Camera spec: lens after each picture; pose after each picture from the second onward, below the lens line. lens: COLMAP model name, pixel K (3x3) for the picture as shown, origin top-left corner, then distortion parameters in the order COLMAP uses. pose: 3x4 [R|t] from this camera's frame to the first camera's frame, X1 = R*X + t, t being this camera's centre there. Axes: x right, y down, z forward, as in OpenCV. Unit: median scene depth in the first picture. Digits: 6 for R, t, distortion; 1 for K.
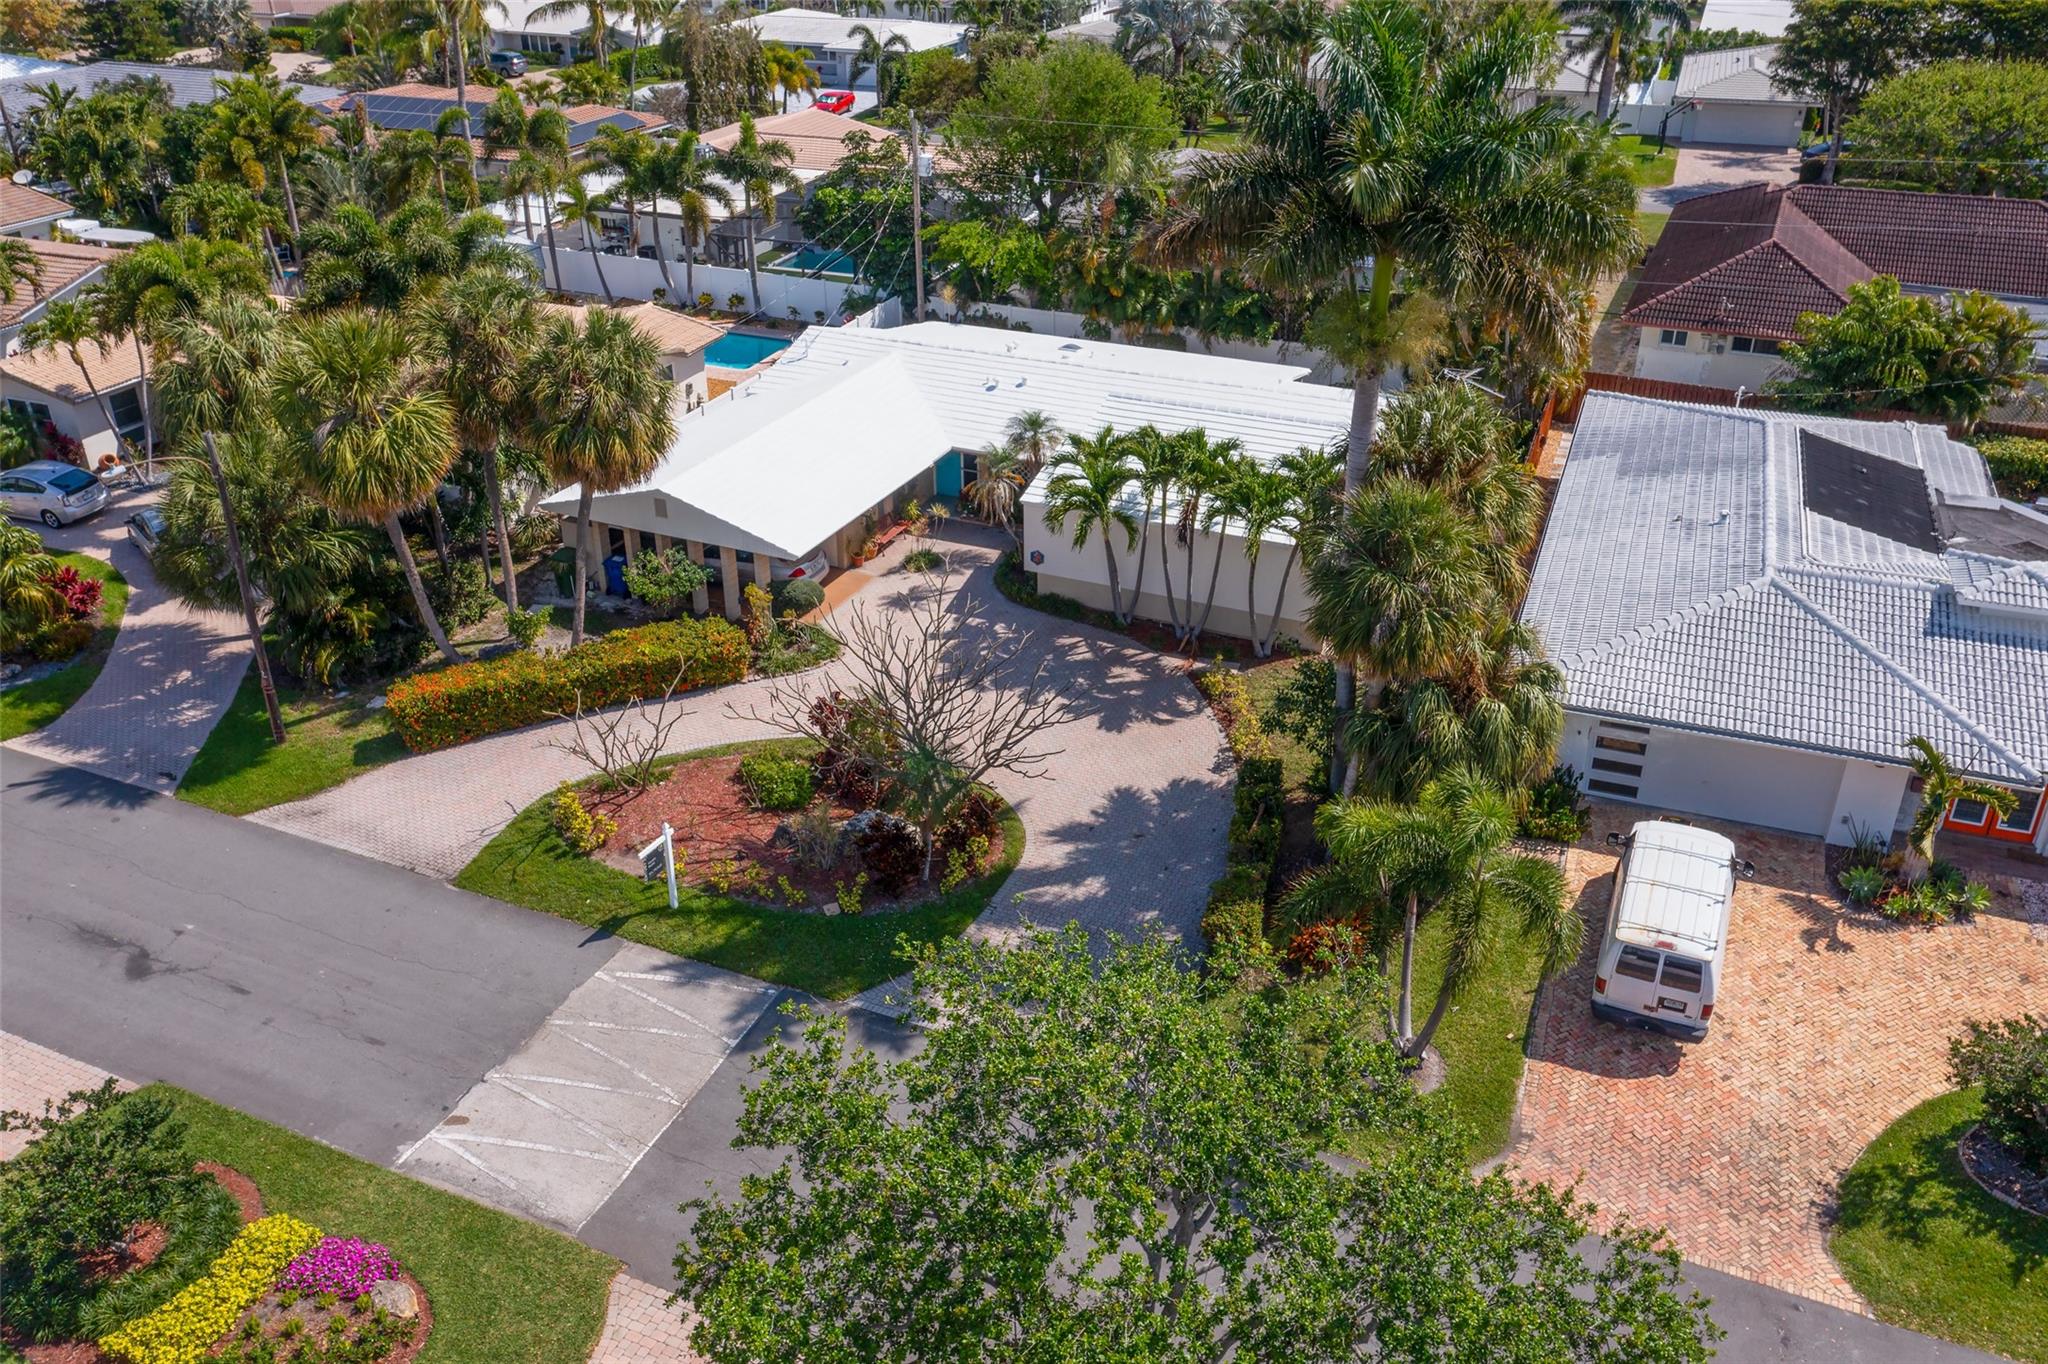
lens RADIAL K [[1635.5, 0, 1024.0], [0, 1635.5, 682.0], [0, 0, 1]] dist [0.001195, -0.003732]
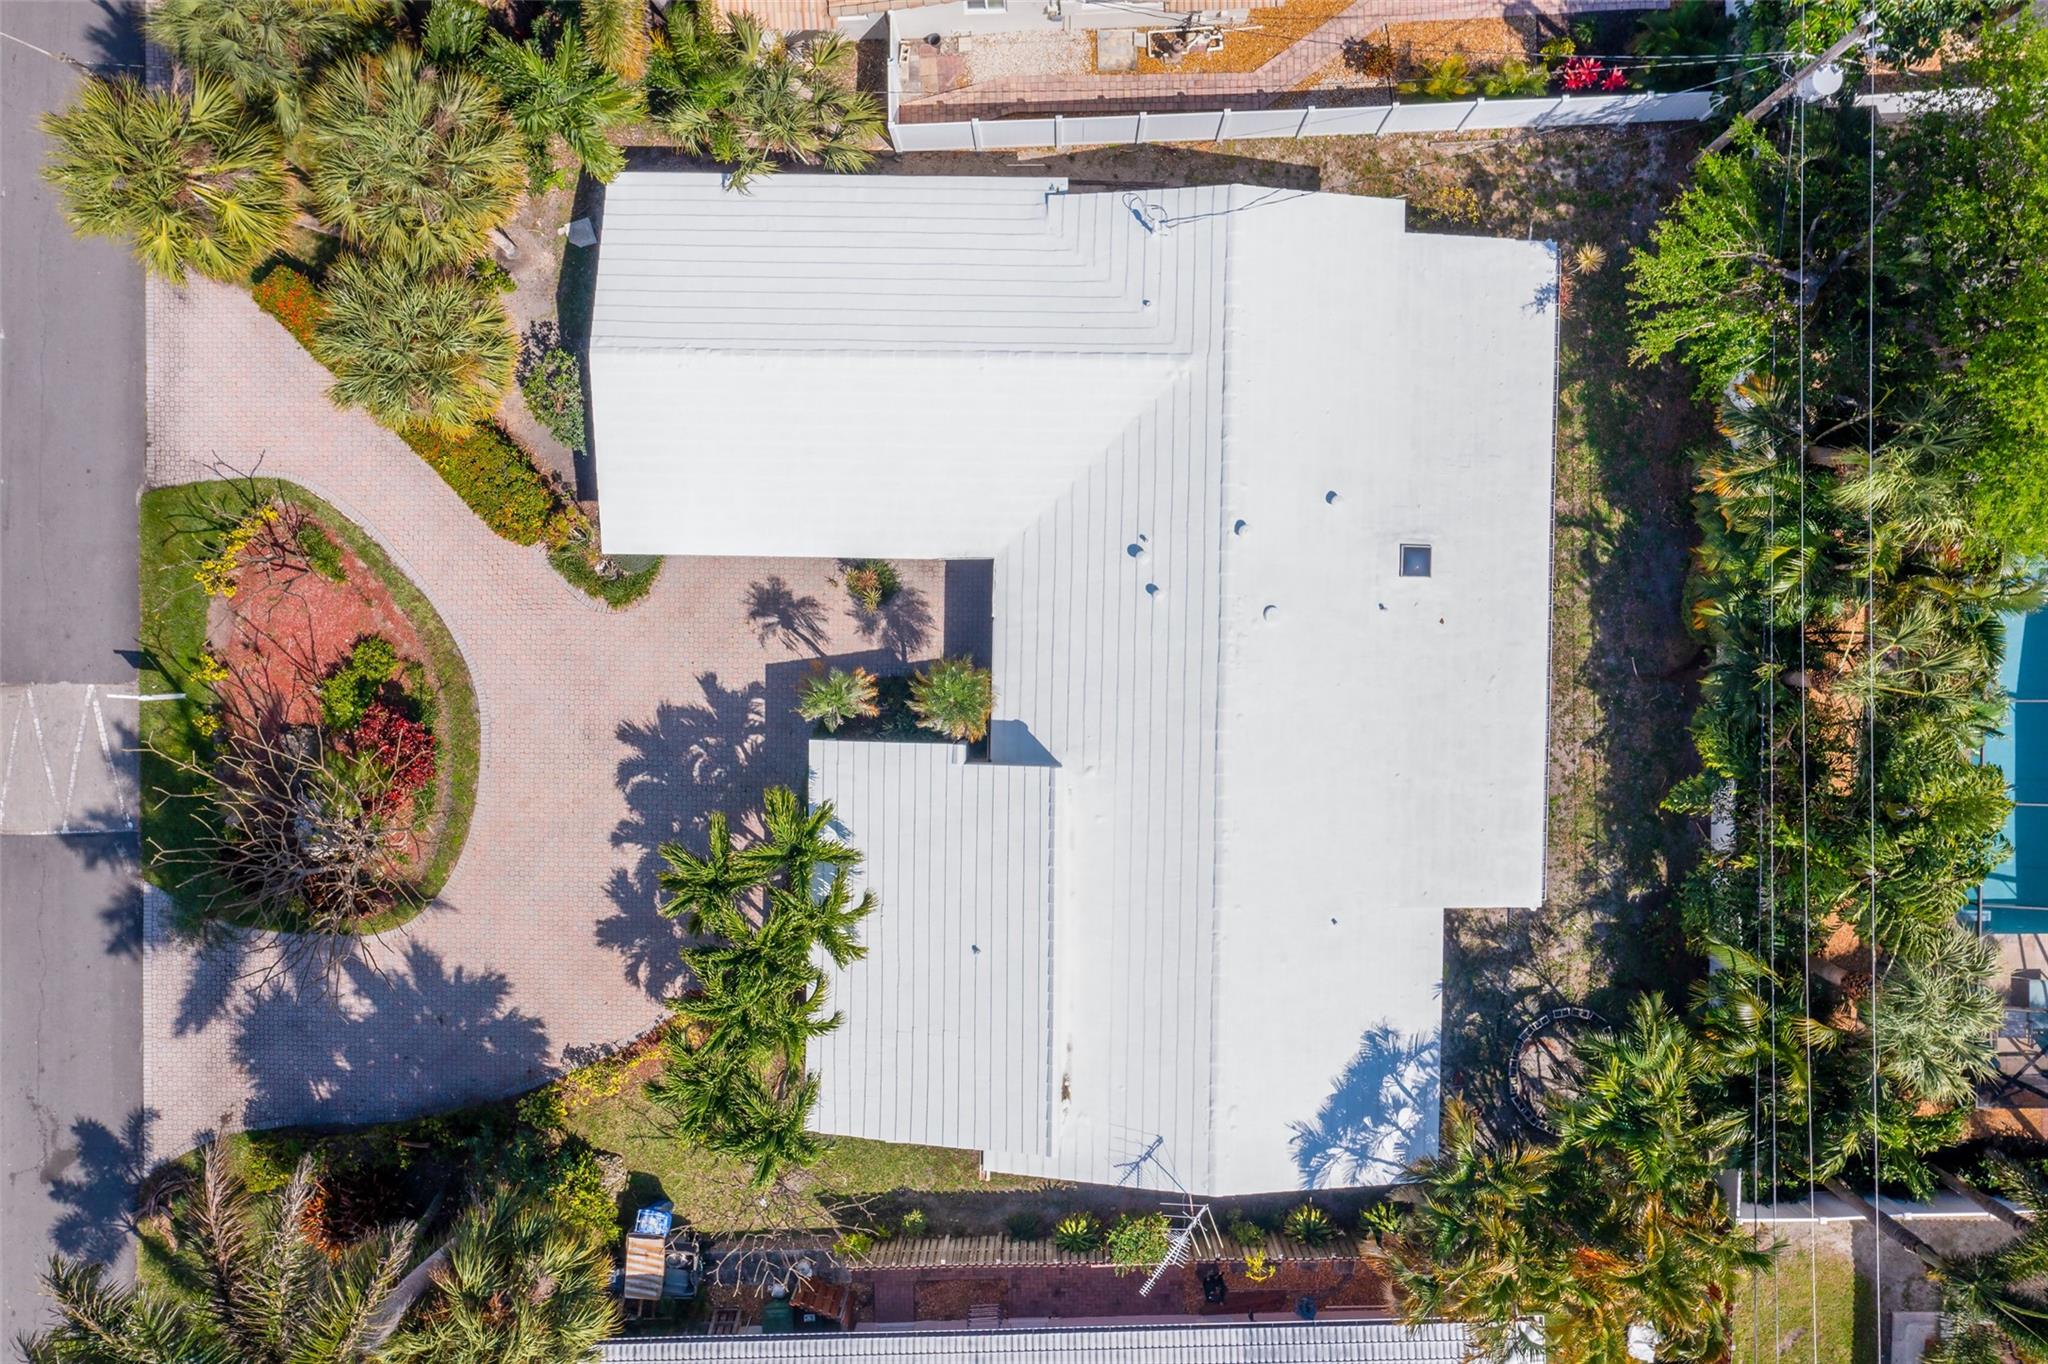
lens RADIAL K [[1635.5, 0, 1024.0], [0, 1635.5, 682.0], [0, 0, 1]] dist [0.001195, -0.003732]
pose [[0.396807, 0.917259, 0.034358, -0.020375], [-0.436895, 0.155817, 0.885914, -1.021485], [0.807259, -0.366548, 0.462575, 0.823265]]
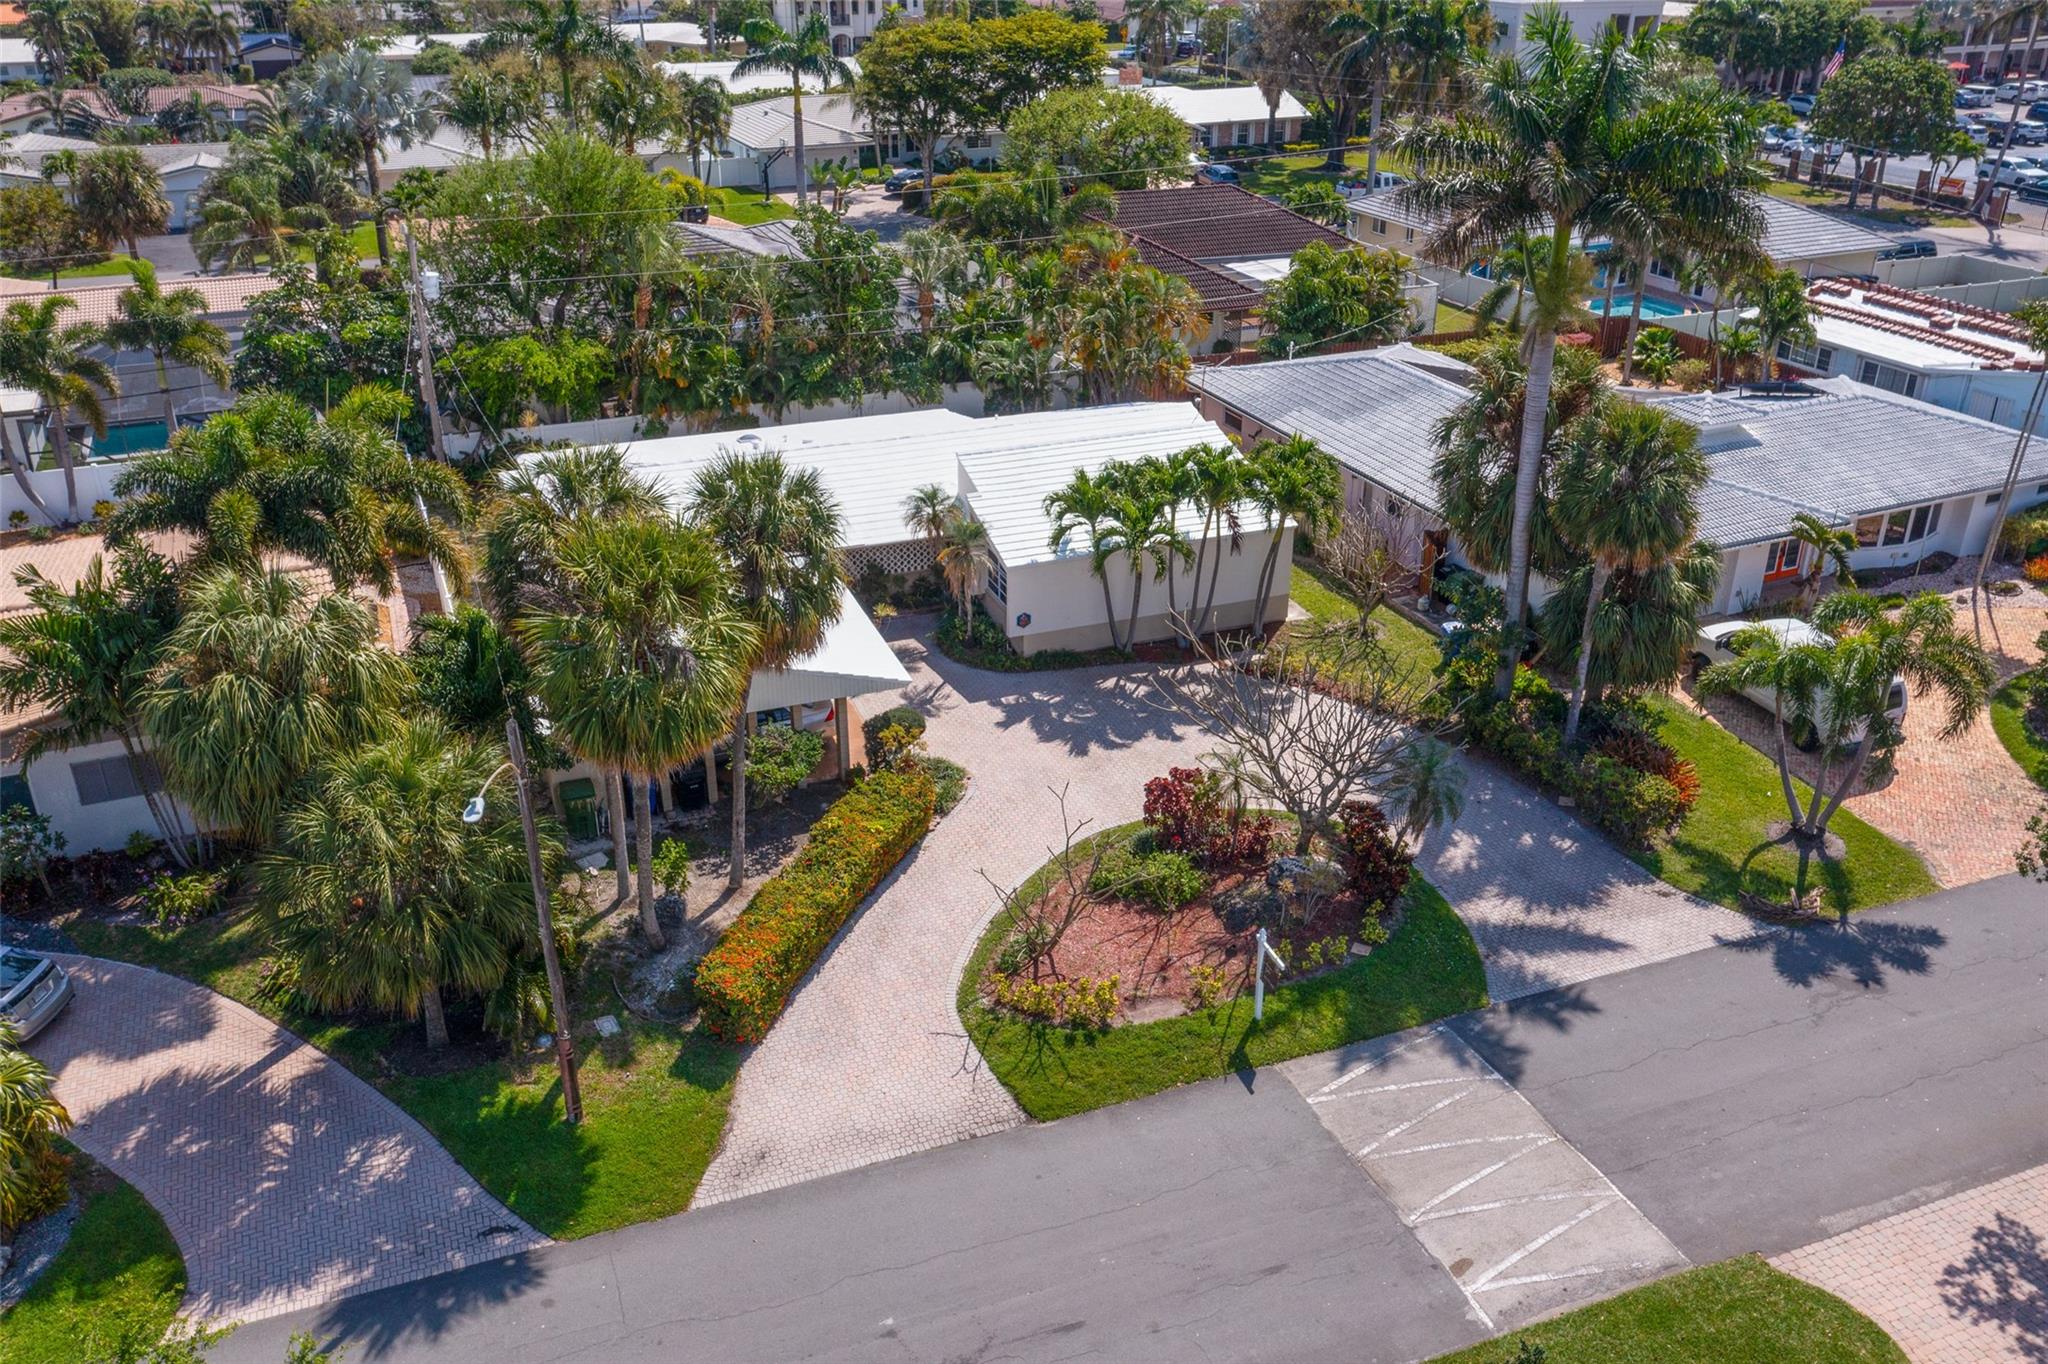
lens RADIAL K [[1635.5, 0, 1024.0], [0, 1635.5, 682.0], [0, 0, 1]] dist [0.001195, -0.003732]
pose [[0.709713, -0.309301, 0.632962, -0.730141], [0.334730, 0.938621, 0.083346, -0.144058], [-0.619890, 0.152720, 0.769684, 0.290880]]
